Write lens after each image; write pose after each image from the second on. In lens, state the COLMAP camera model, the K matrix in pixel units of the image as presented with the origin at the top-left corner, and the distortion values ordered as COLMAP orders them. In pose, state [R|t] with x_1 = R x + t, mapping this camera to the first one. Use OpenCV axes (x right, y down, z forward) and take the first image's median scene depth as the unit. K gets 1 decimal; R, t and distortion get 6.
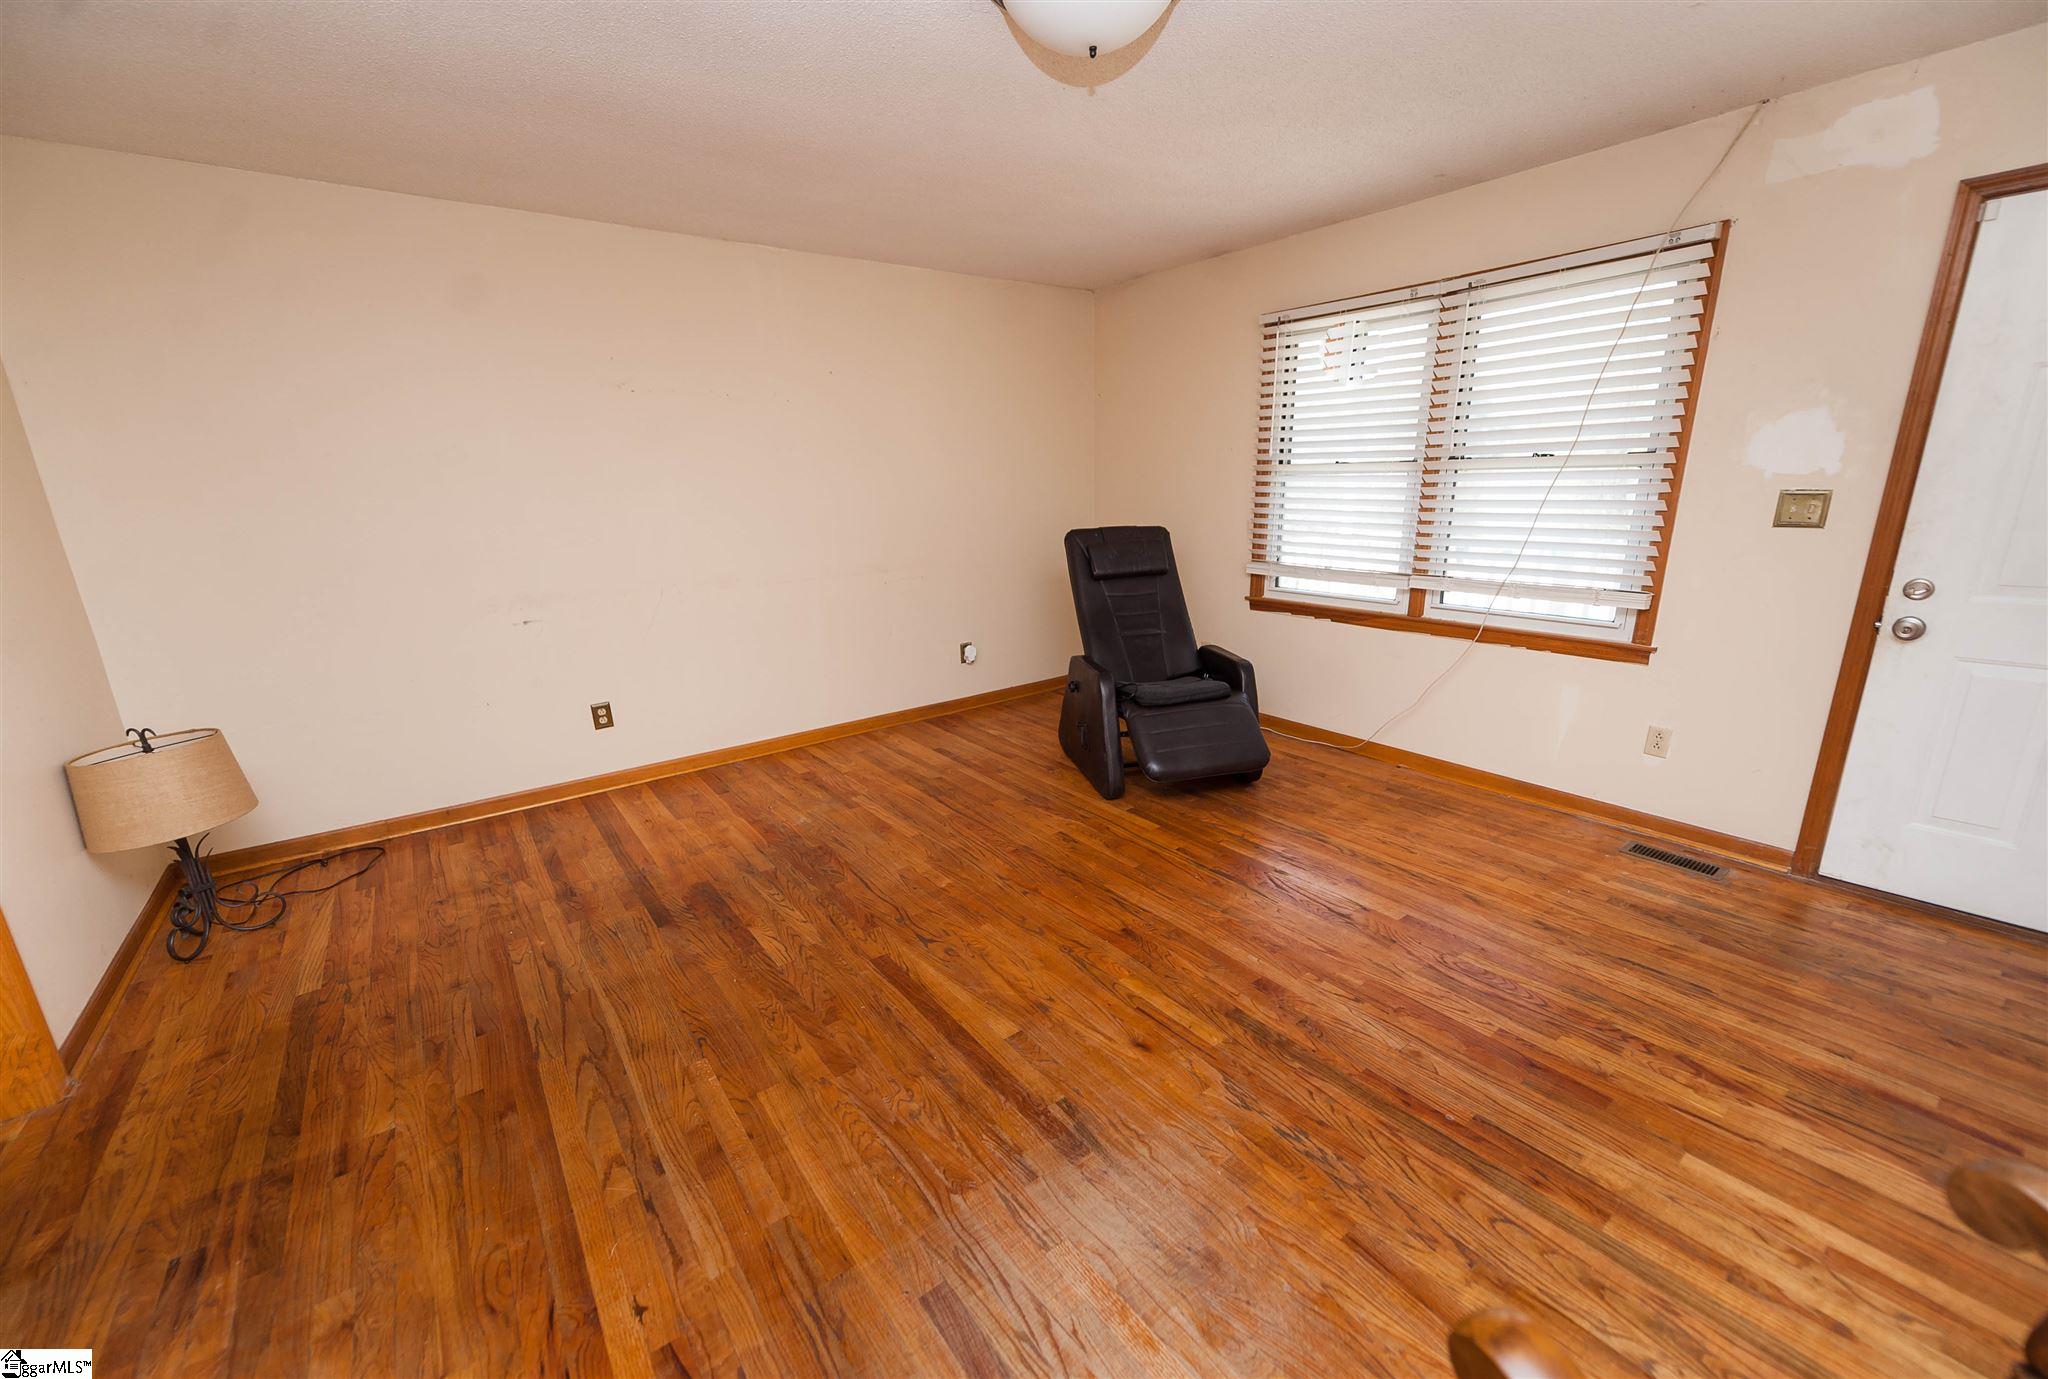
lens RADIAL K [[811.4, 0, 1008.0], [0, 811.4, 692.7], [0, 0, 1]] dist [0.008769, -0.003092]
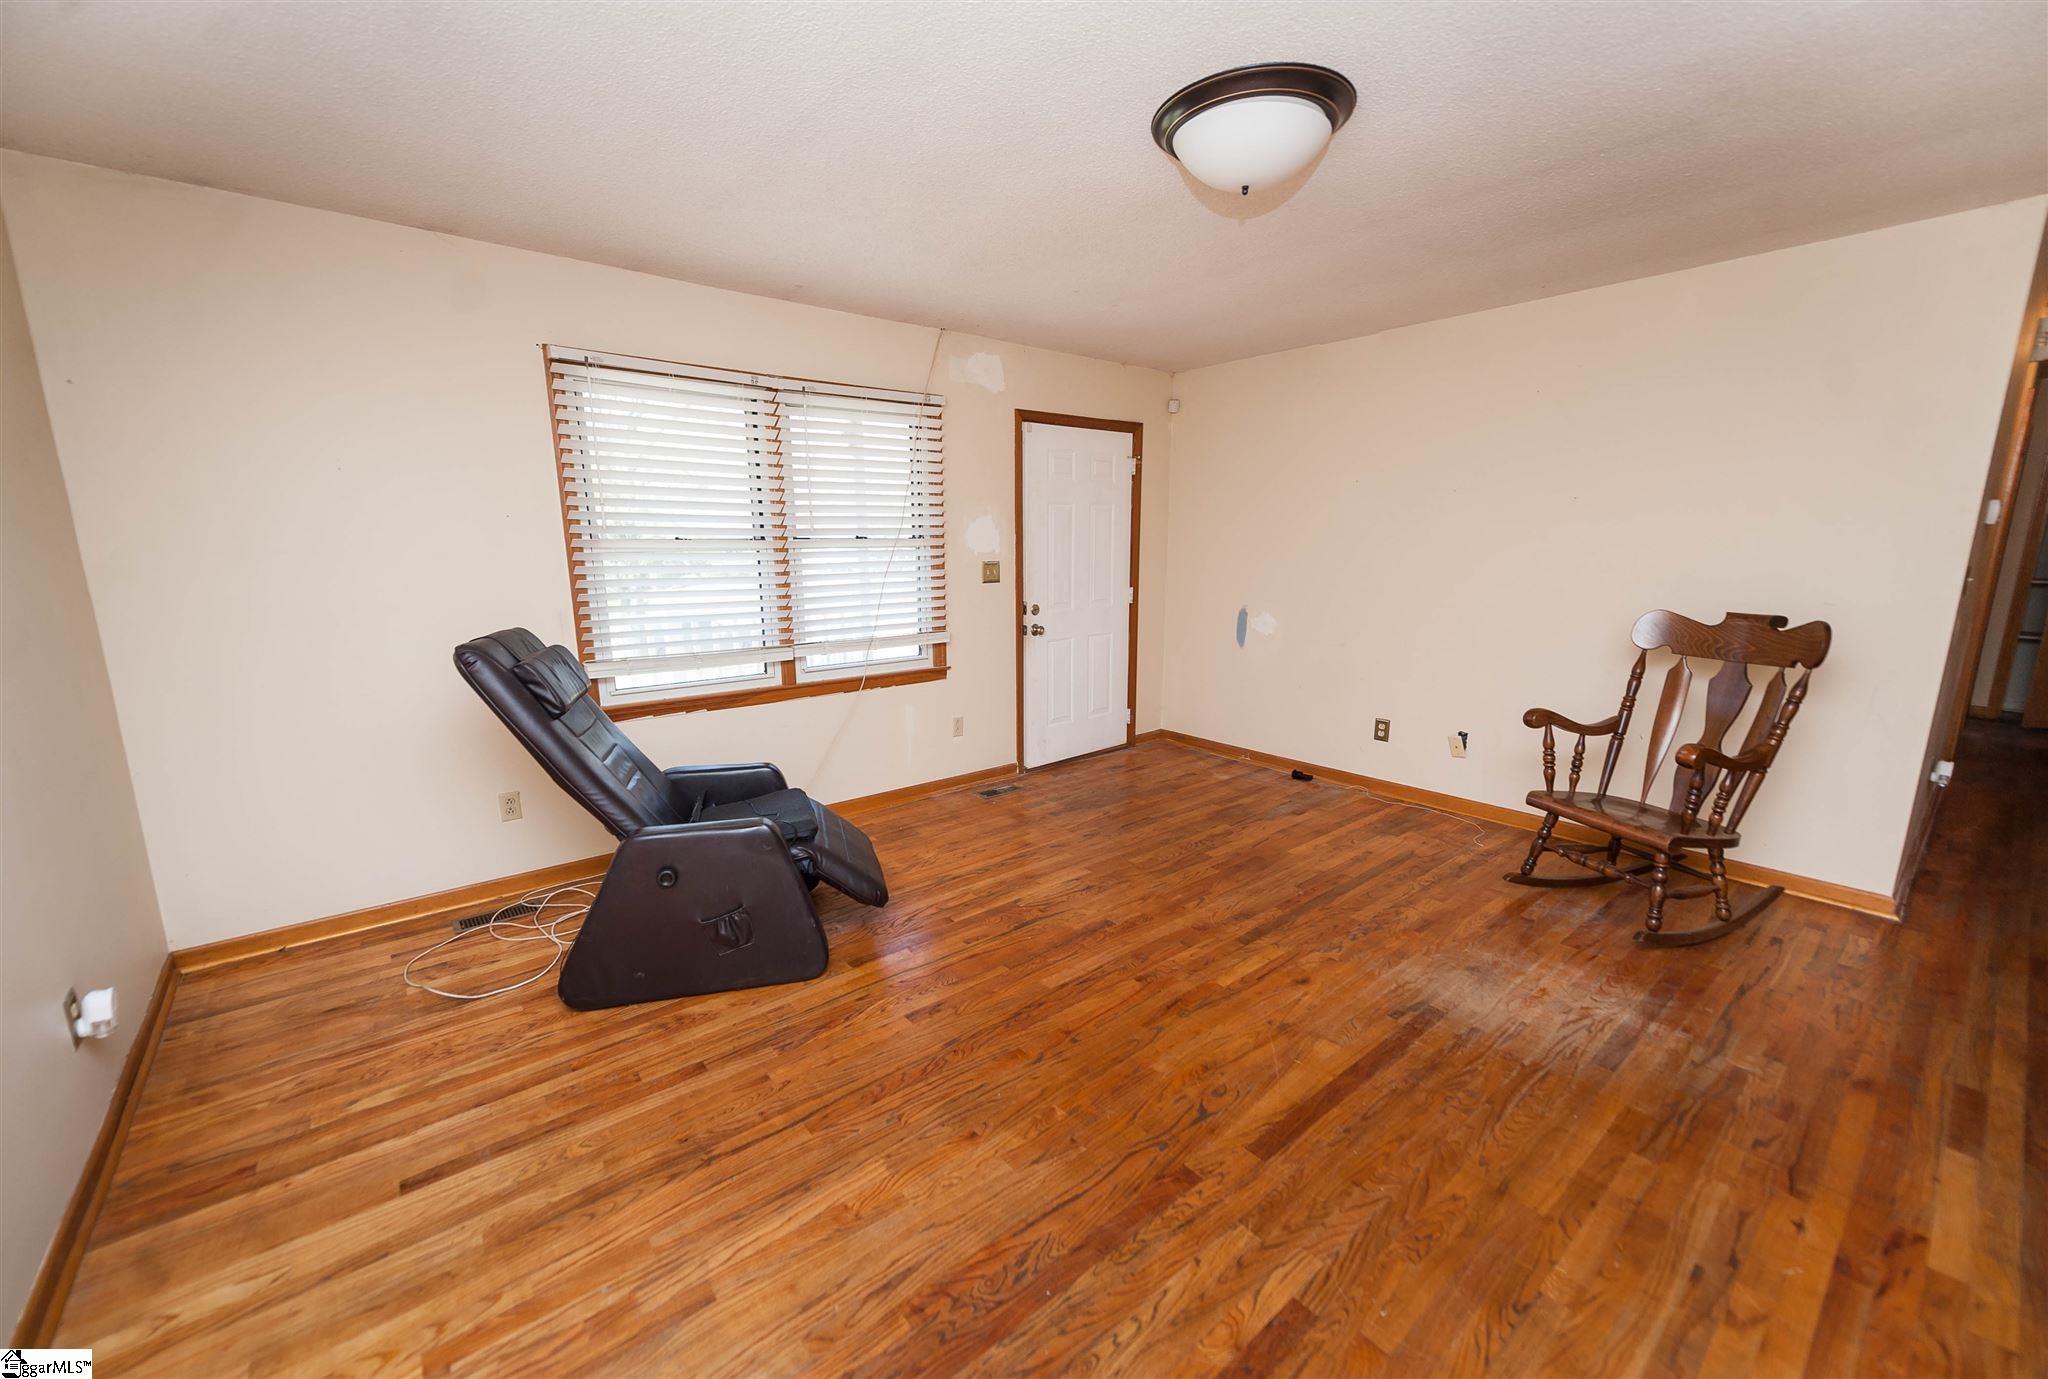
lens RADIAL K [[811.4, 0, 1018.2], [0, 811.4, 691.1], [0, 0, 1]] dist [0.008769, -0.003092]
pose [[-0.053935, -0.160702, 0.985528, -0.683432], [0.265601, 0.949102, 0.169298, -0.229564], [-0.962573, 0.270888, -0.008508, 0.900921]]
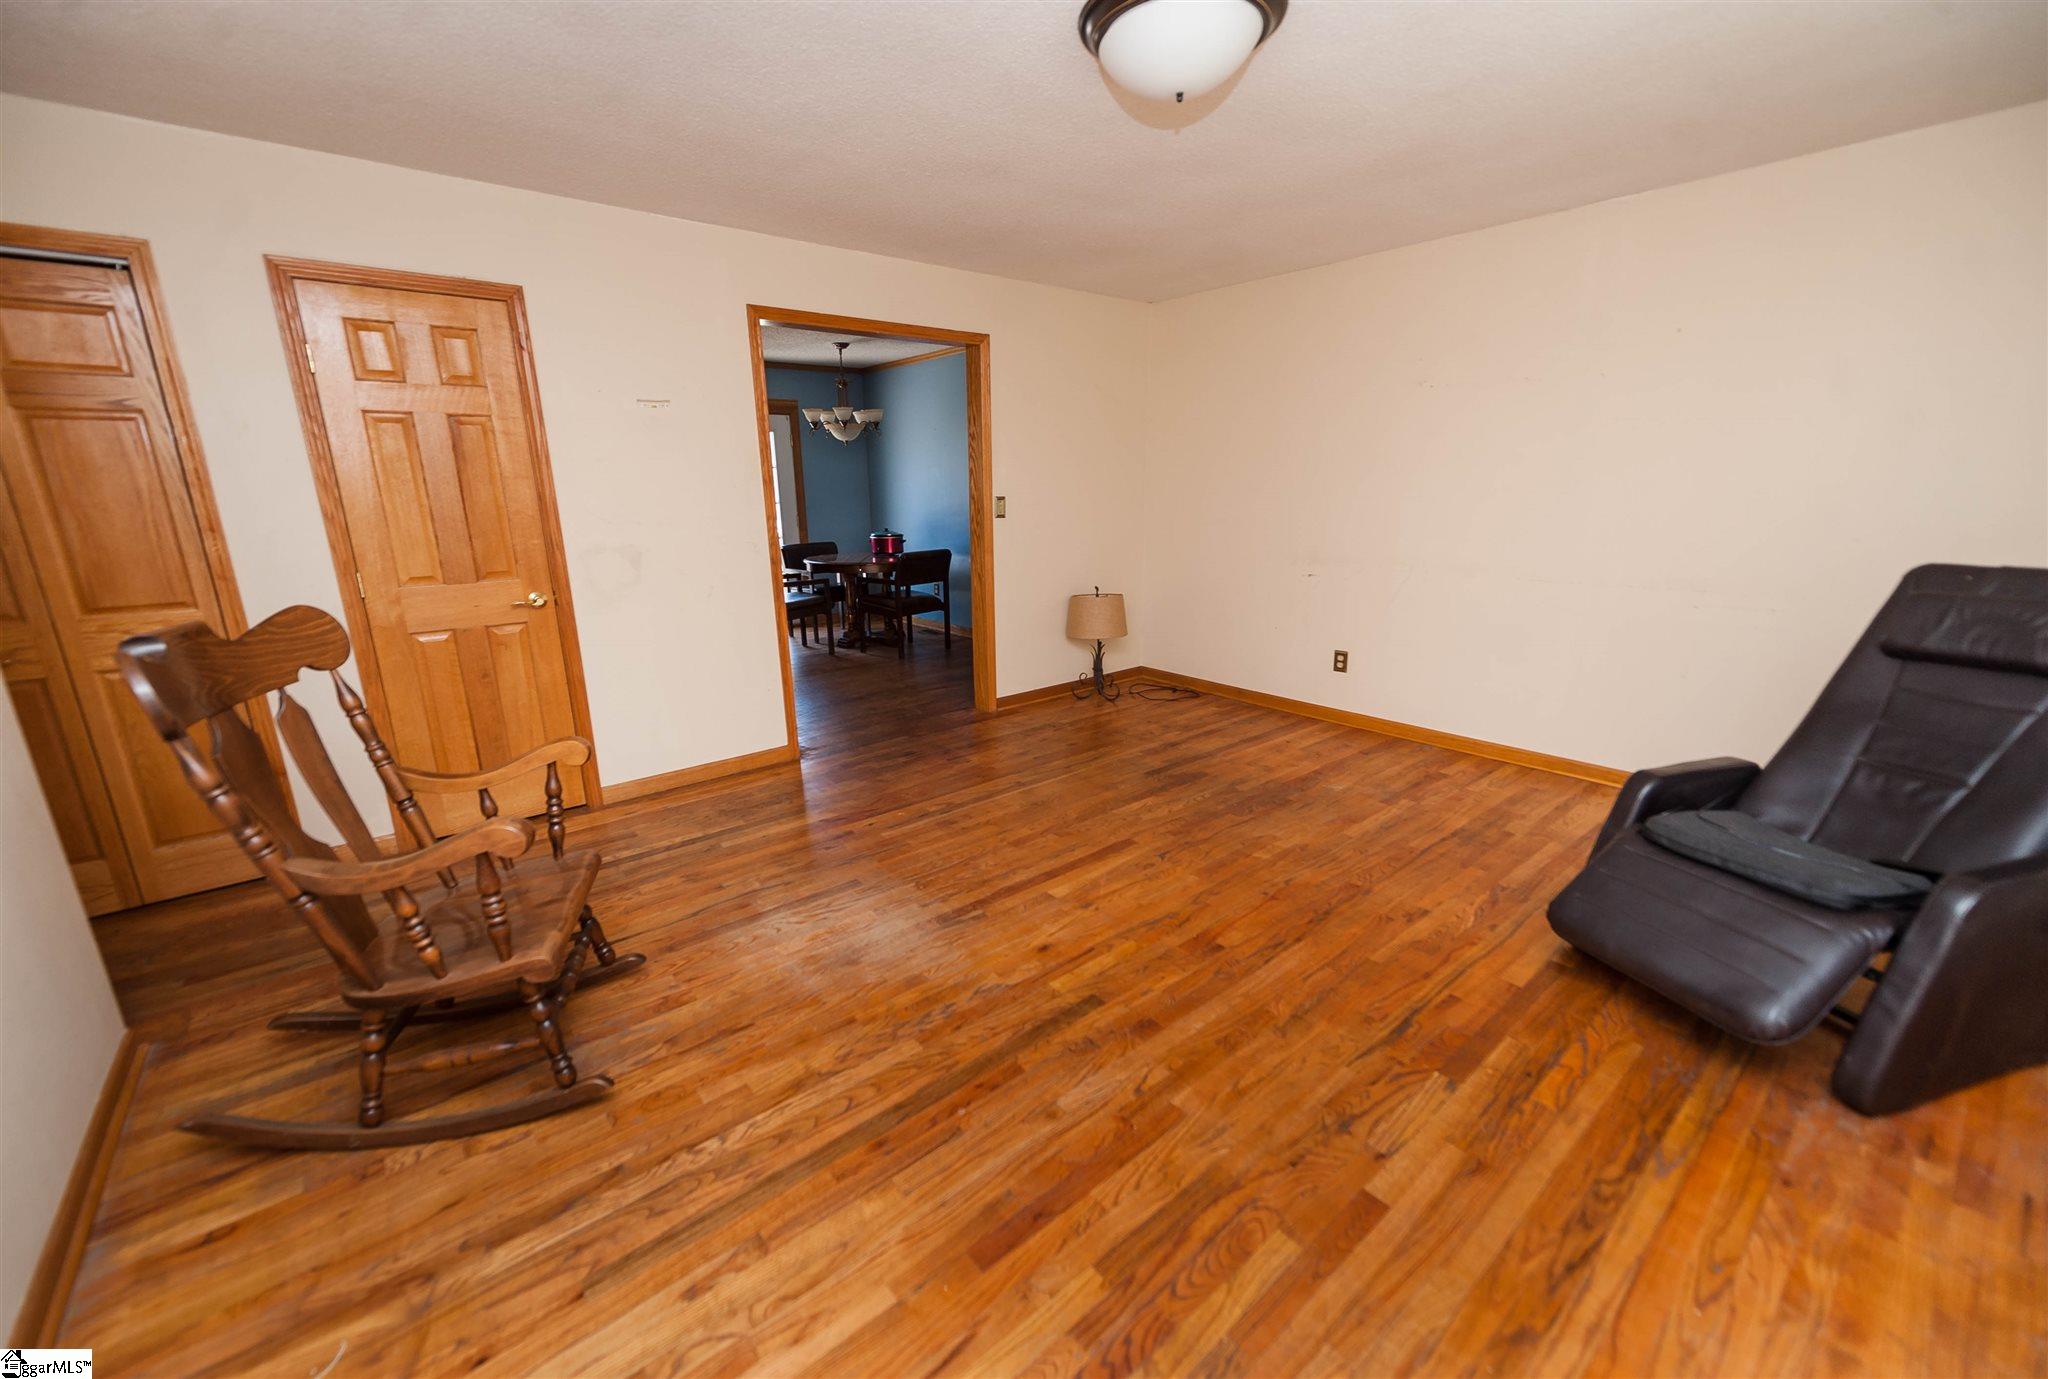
lens RADIAL K [[811.4, 0, 1016.7], [0, 811.4, 694.9], [0, 0, 1]] dist [0.008769, -0.003092]
pose [[0.055975, 0.279711, -0.958451, 0.828401], [-0.248052, 0.933754, 0.258017, -0.149897], [0.967128, 0.223303, 0.121650, 0.495703]]
